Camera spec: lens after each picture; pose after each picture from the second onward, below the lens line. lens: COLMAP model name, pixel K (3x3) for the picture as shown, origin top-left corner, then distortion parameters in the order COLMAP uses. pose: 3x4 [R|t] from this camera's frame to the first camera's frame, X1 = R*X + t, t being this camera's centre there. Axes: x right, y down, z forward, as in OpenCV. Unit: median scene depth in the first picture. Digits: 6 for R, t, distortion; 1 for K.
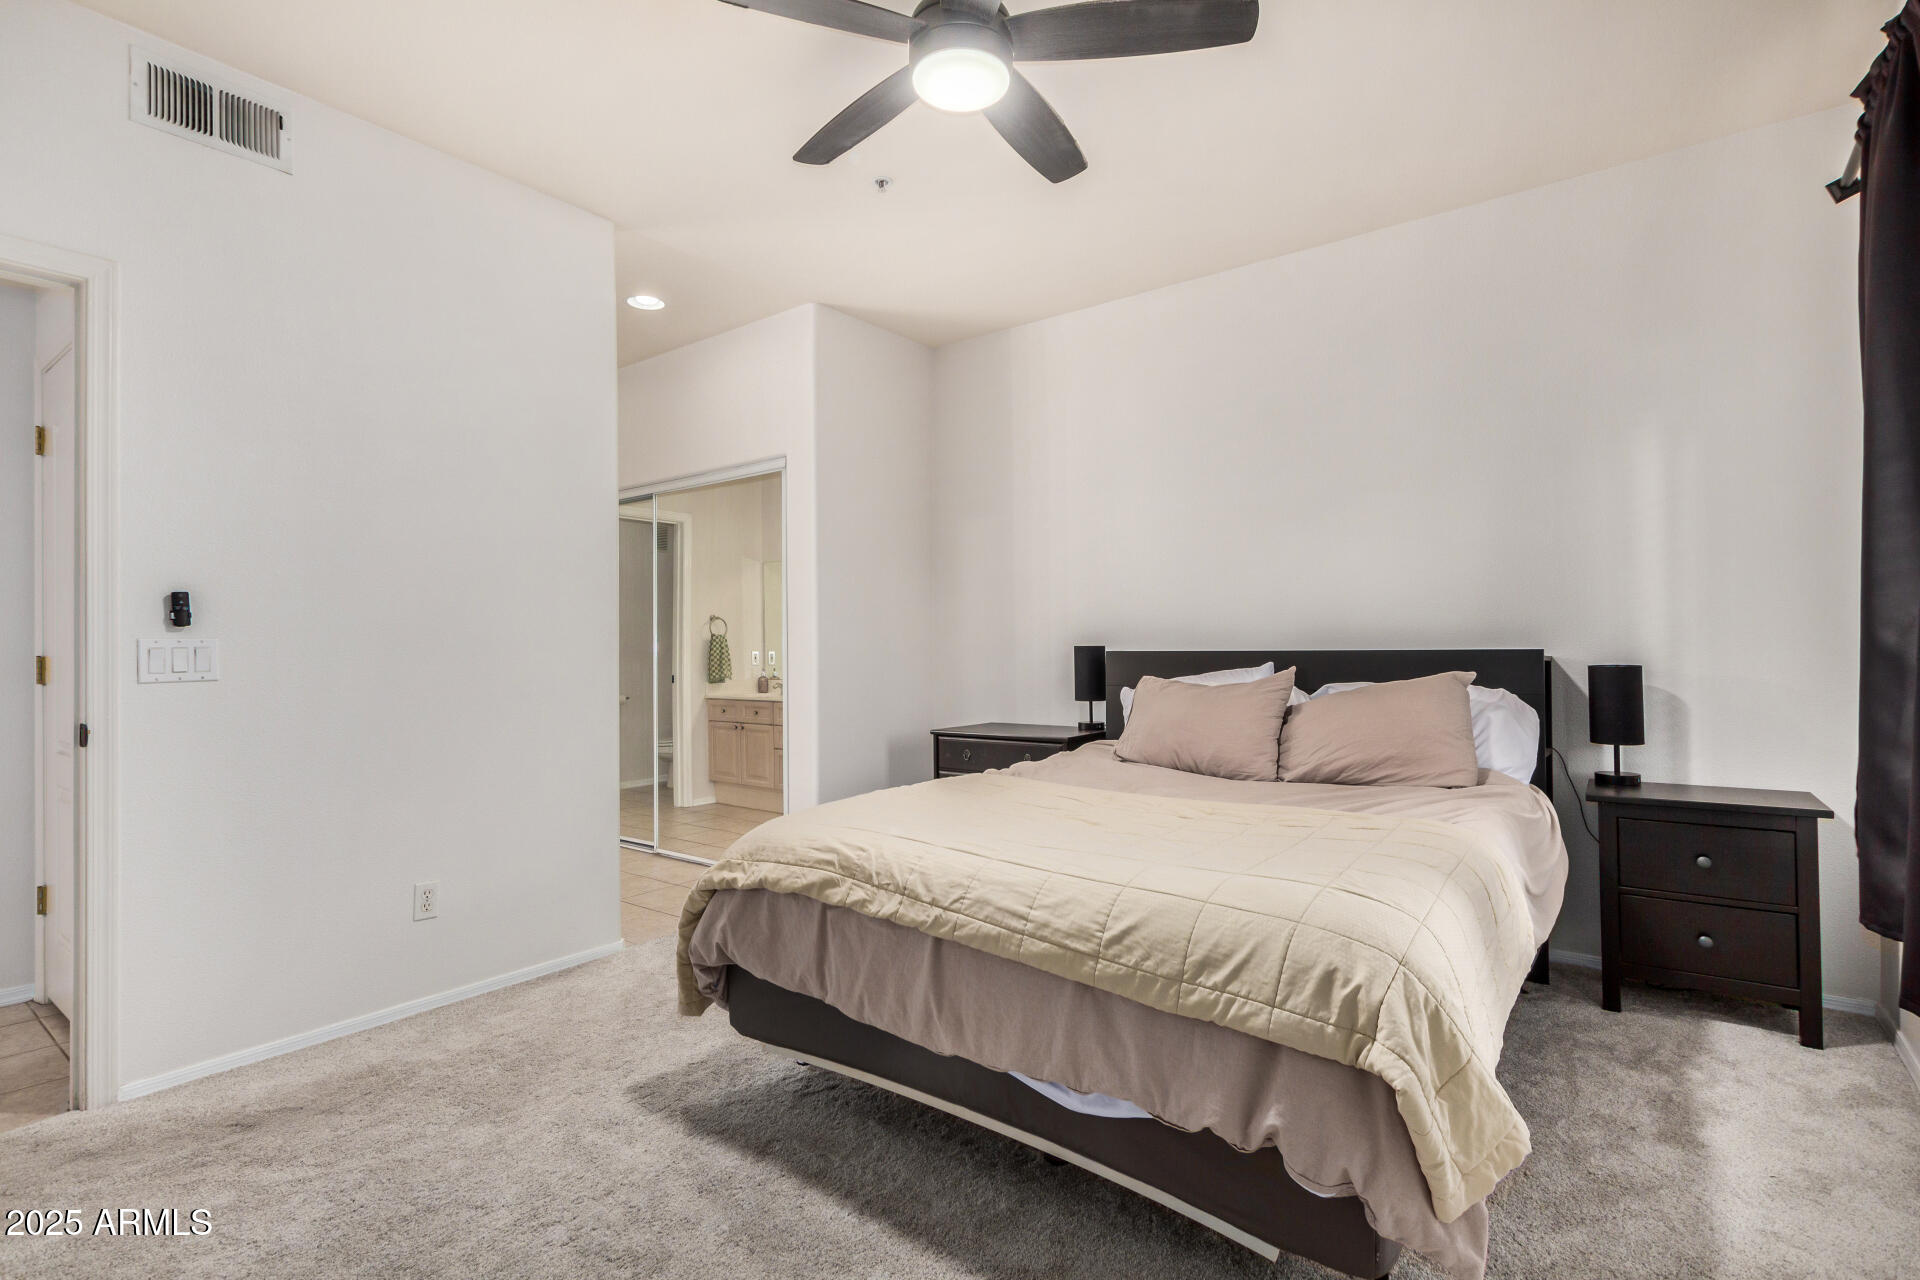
lens RADIAL K [[883.8, 0, 966.1], [0, 883.8, 639.9], [0, 0, 1]] dist [-0.001965, -0.000171]
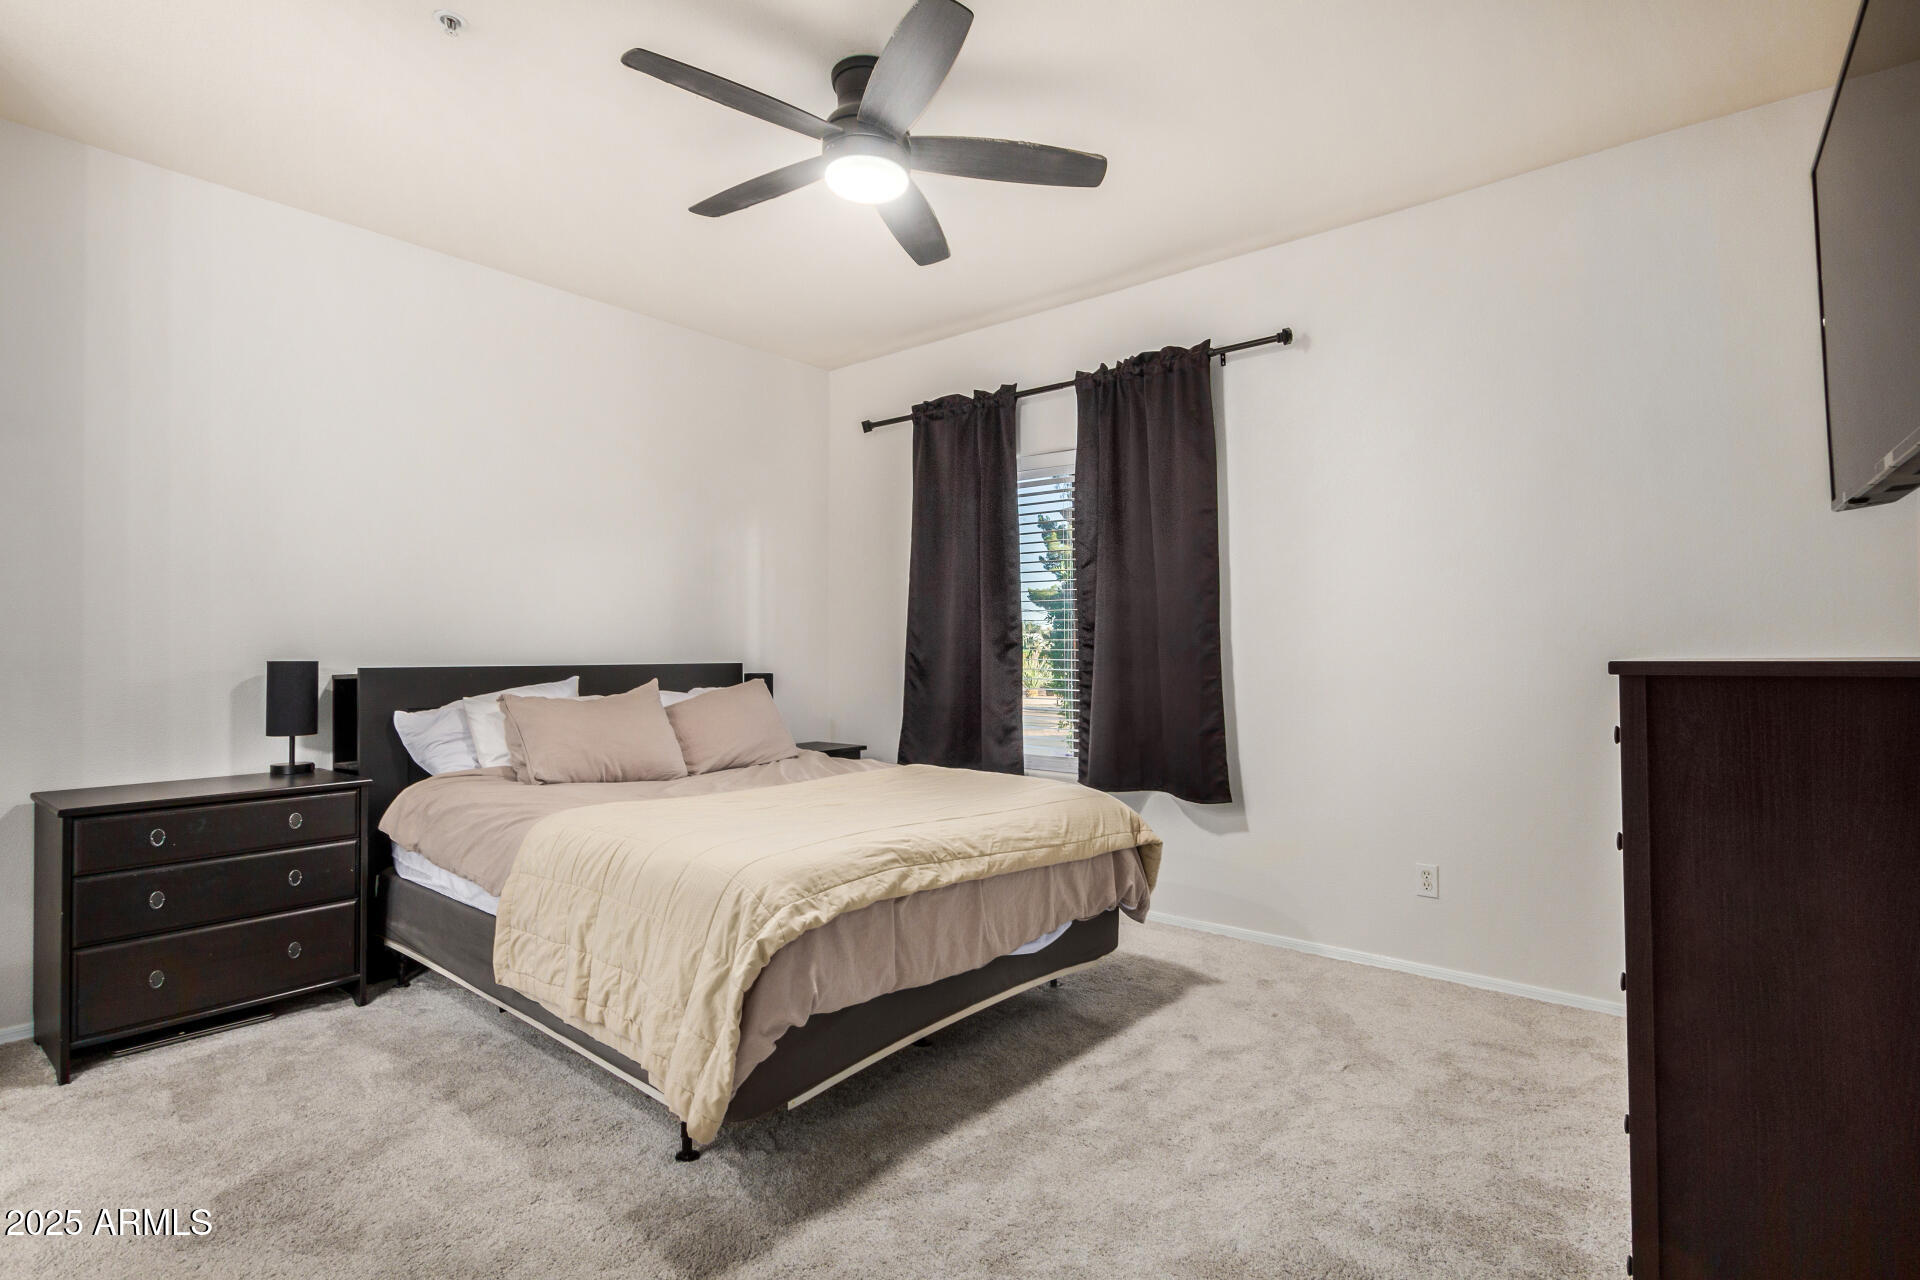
lens RADIAL K [[883.8, 0, 967.1], [0, 883.8, 645.5], [0, 0, 1]] dist [-0.001965, -0.000171]
pose [[0.074085, 0.020403, 0.997043, -1.114329], [-0.007914, 0.999771, -0.019871, 0.008903], [-0.997220, -0.006418, 0.074230, 0.754294]]
